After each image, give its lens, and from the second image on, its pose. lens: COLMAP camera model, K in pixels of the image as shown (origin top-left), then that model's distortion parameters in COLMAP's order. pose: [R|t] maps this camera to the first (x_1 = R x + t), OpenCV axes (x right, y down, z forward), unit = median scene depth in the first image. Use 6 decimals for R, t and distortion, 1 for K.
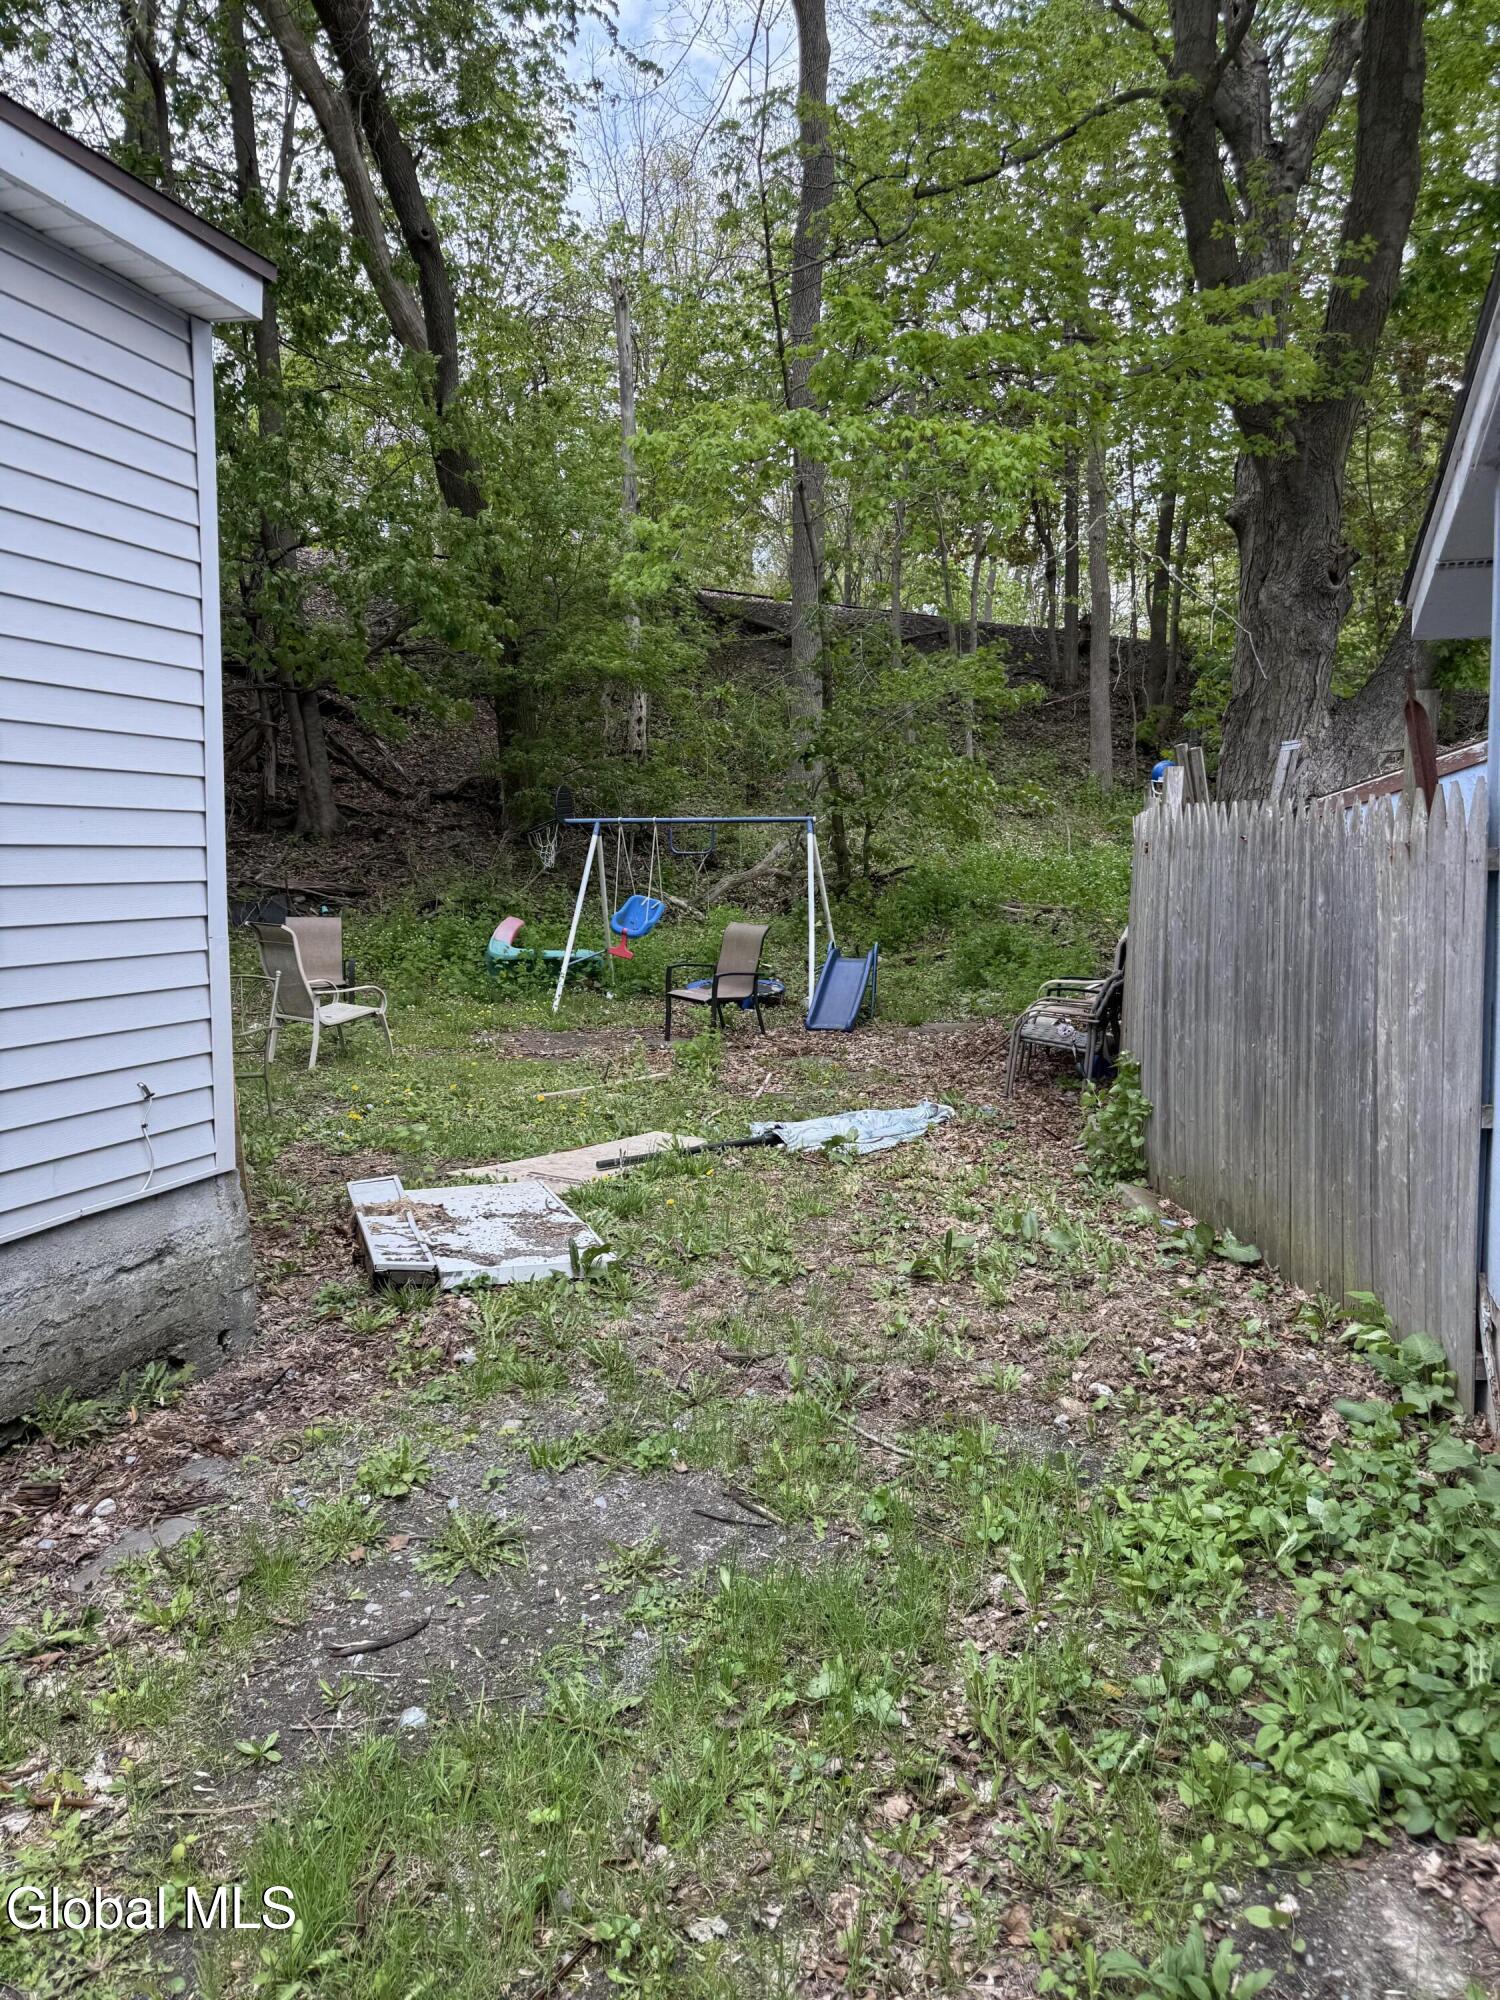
lens RADIAL K [[1405.6, 0, 749.2], [0, 1405.6, 1007.5], [0, 0, 1]] dist [0.137021, 0.001305]
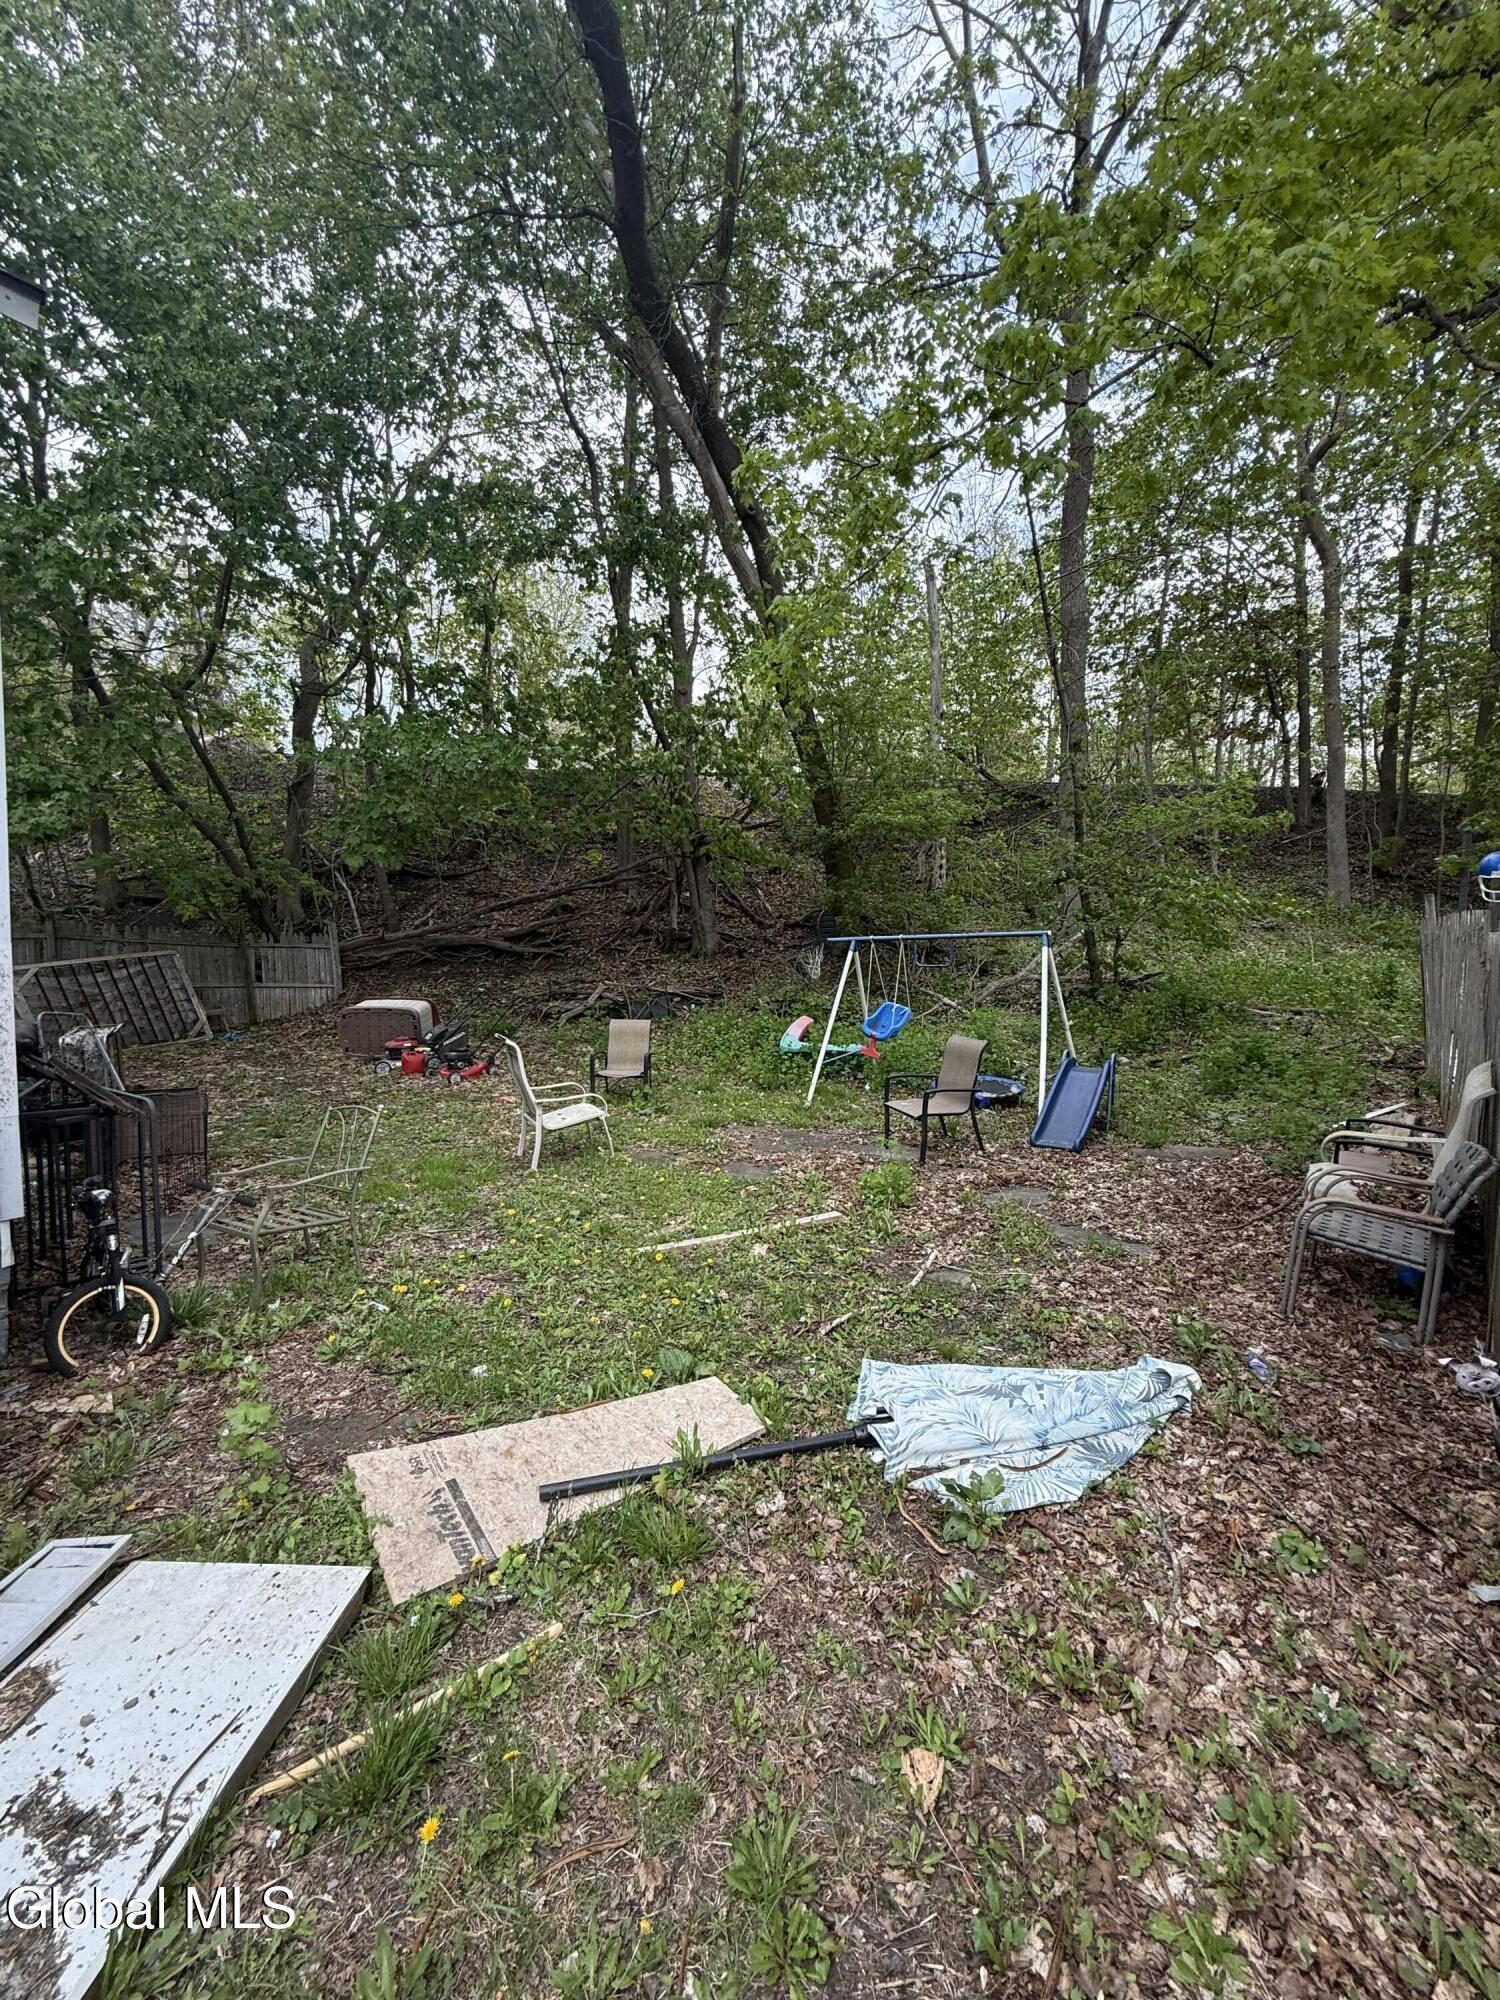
lens RADIAL K [[800.0, 0, 754.5], [0, 800.0, 999.5], [0, 0, 1]] dist [-0.002024, -0.000010]
pose [[0.933172, 0.006214, -0.359375, 0.044177], [-0.027605, 0.998136, -0.054421, -0.036451], [0.358367, 0.060704, 0.931605, 0.296483]]
